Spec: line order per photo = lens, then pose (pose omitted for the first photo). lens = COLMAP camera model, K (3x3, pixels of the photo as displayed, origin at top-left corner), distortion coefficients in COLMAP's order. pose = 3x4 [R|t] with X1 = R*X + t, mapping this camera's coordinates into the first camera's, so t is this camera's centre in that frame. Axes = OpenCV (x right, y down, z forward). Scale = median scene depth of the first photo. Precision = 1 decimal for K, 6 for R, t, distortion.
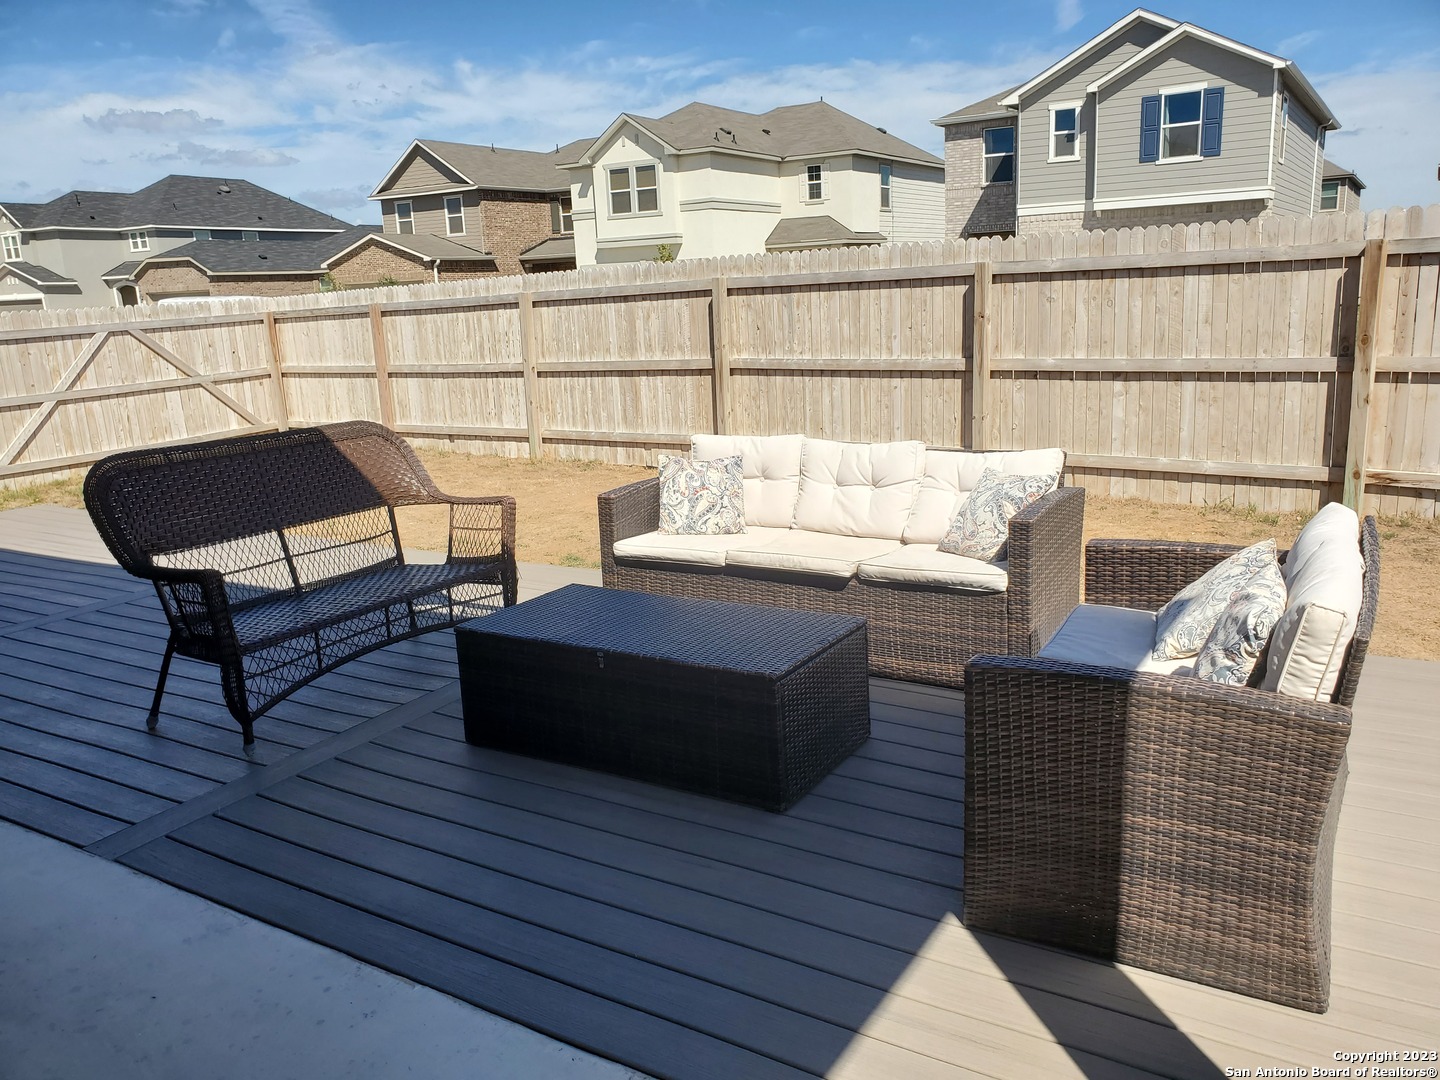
lens RADIAL K [[1112.0, 0, 720.0], [0, 1112.0, 540.0], [0, 0, 1]] dist [-0.004166, -0.002041]
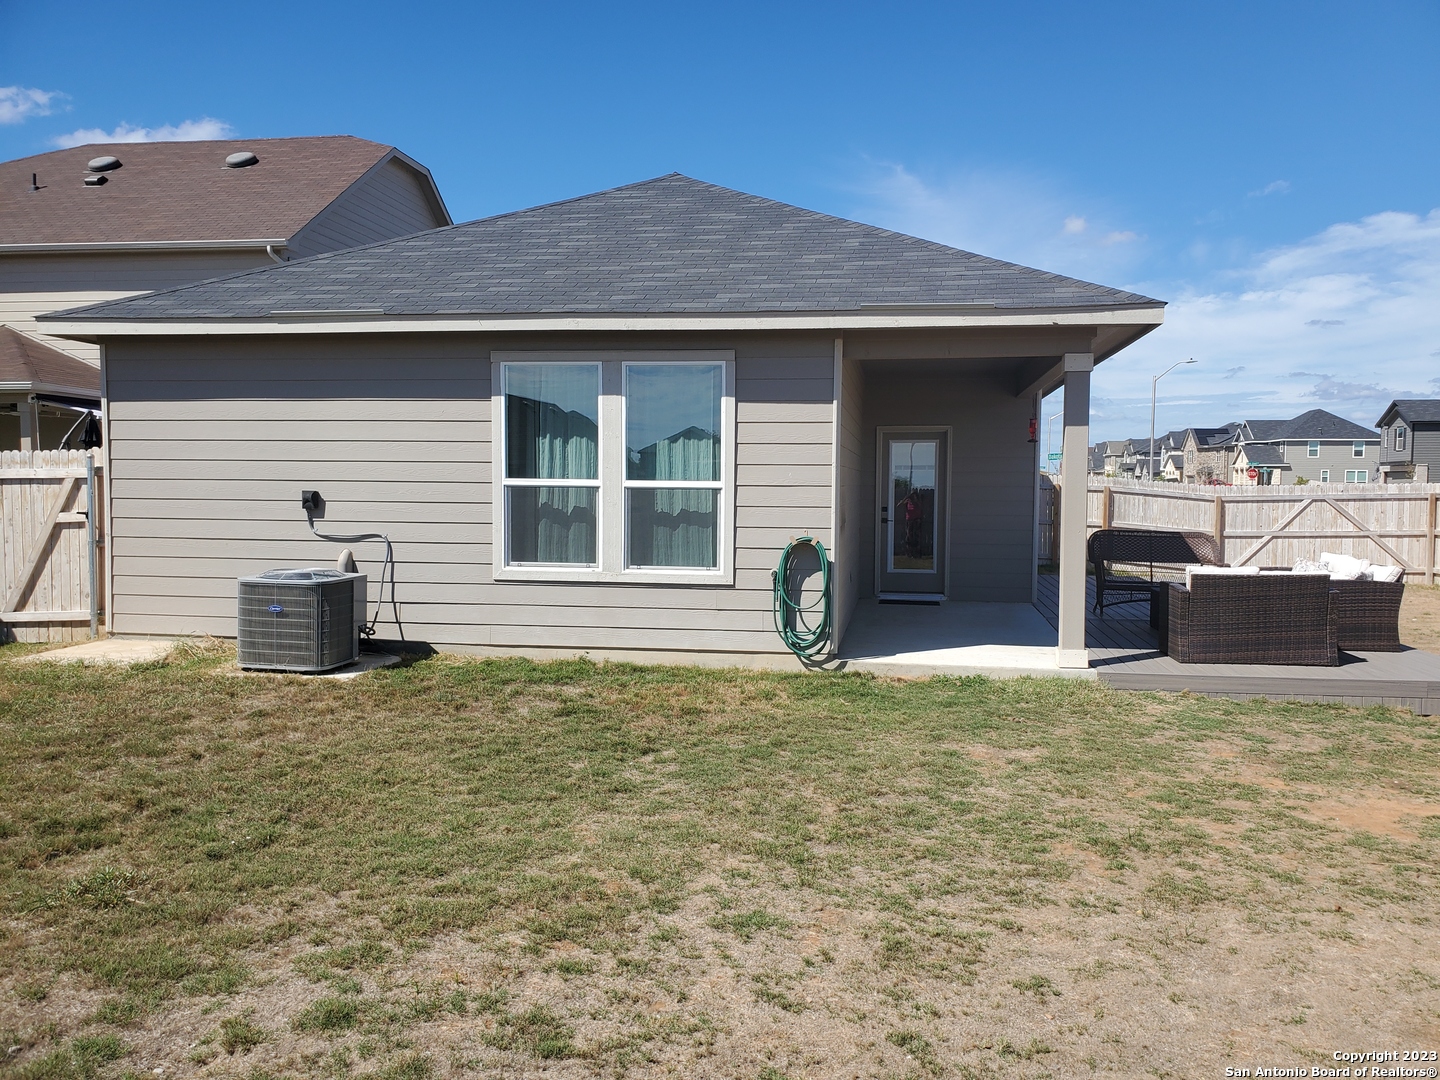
lens RADIAL K [[1112.0, 0, 720.0], [0, 1112.0, 540.0], [0, 0, 1]] dist [-0.004166, -0.002041]
pose [[0.355361, 0.092854, -0.930106, 5.450797], [-0.225931, 0.974082, 0.010924, 0.438977], [0.907014, 0.206258, 0.367129, -3.246587]]
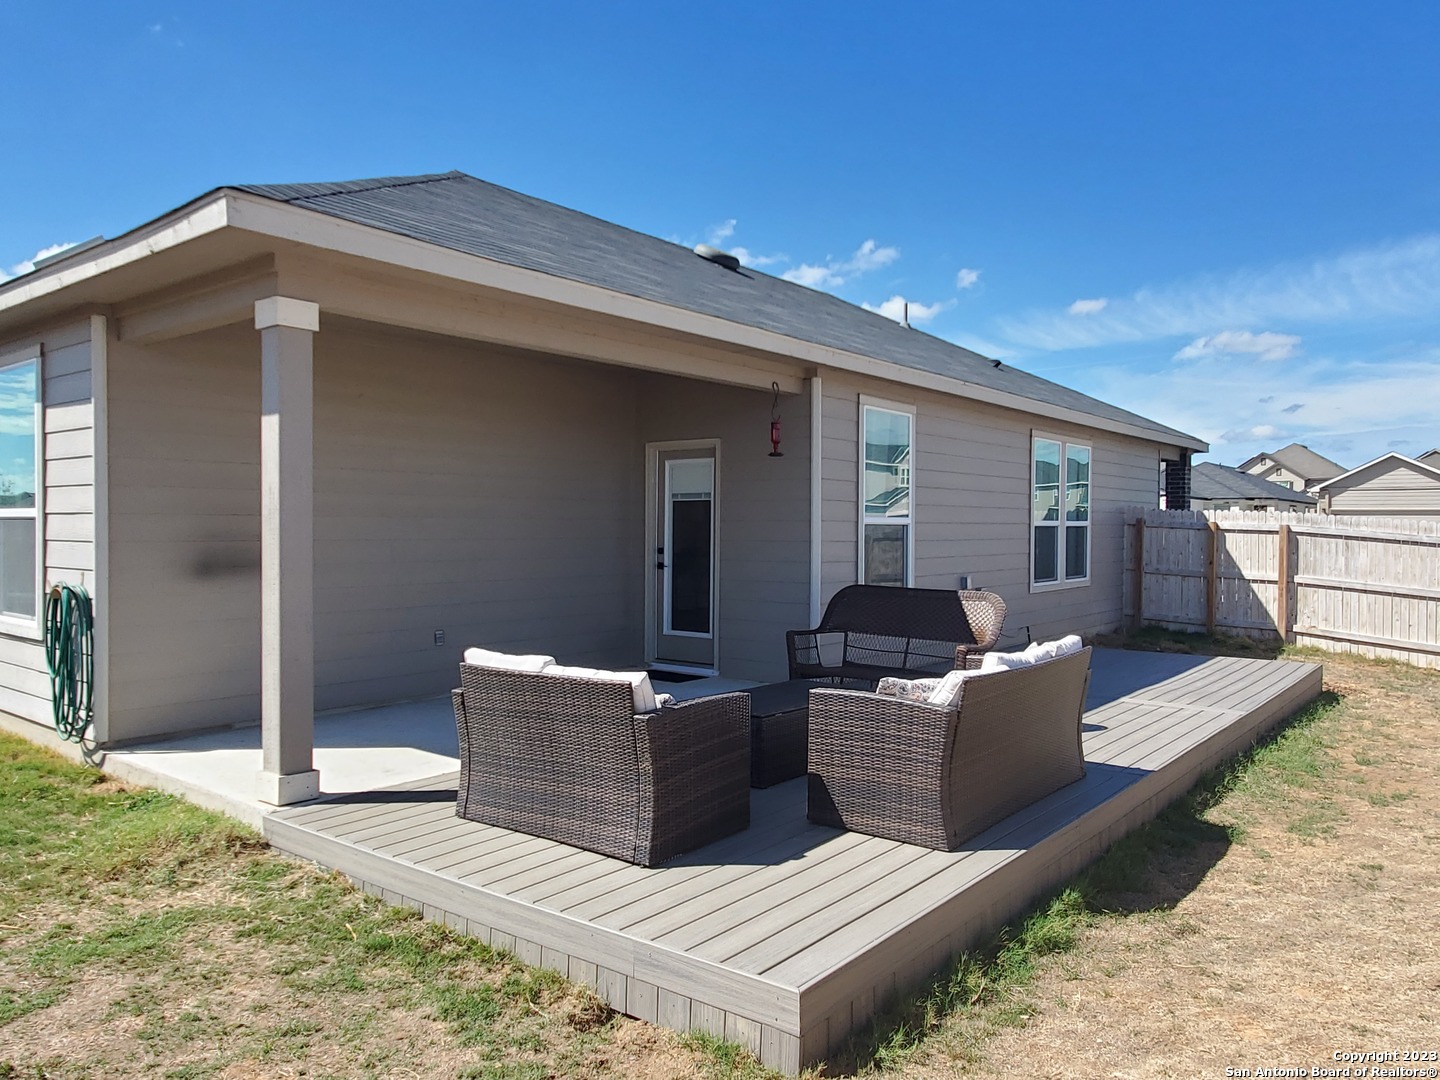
lens RADIAL K [[1060.7, 0, 720.0], [0, 1060.7, 540.0], [0, 0, 1]] dist [-0.000440, 0.004307]
pose [[-0.118068, 0.058386, -0.991288, 4.787878], [-0.219061, 0.972144, 0.083350, -0.070671], [0.968541, 0.226994, -0.101989, -0.798523]]
